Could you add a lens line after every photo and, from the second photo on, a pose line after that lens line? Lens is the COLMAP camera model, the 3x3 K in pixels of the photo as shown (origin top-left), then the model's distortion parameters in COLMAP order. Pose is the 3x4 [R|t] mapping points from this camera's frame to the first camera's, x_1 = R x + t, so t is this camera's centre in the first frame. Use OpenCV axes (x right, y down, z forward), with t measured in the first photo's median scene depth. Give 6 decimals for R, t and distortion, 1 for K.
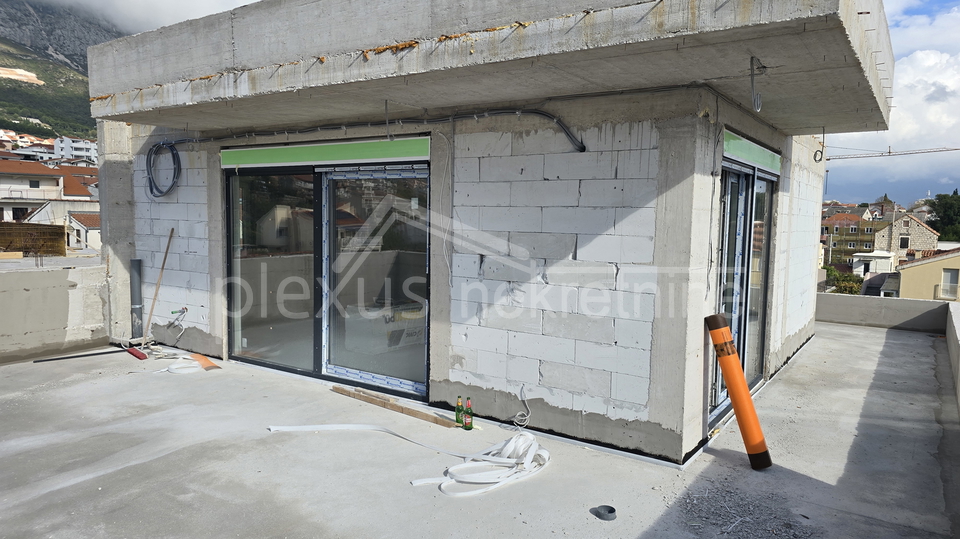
lens RADIAL K [[633.7, 0, 488.1], [0, 633.7, 275.6], [0, 0, 1]] dist [0.055732, -0.050631]
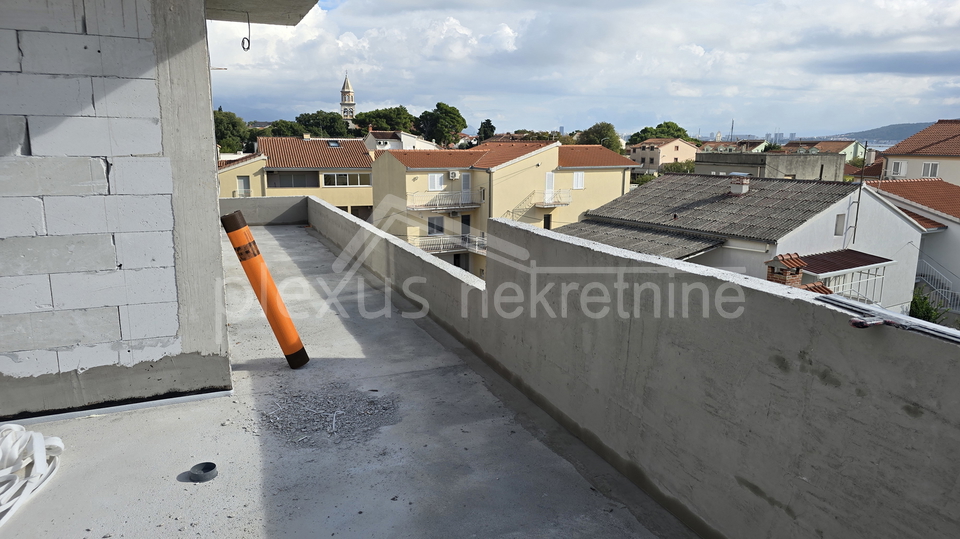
lens RADIAL K [[633.7, 0, 488.6], [0, 633.7, 270.3], [0, 0, 1]] dist [0.055732, -0.050631]
pose [[0.542318, -0.181550, 0.820324, -0.185516], [0.078787, 0.983061, 0.165480, 0.020999], [-0.836471, -0.025112, 0.547435, 0.234012]]
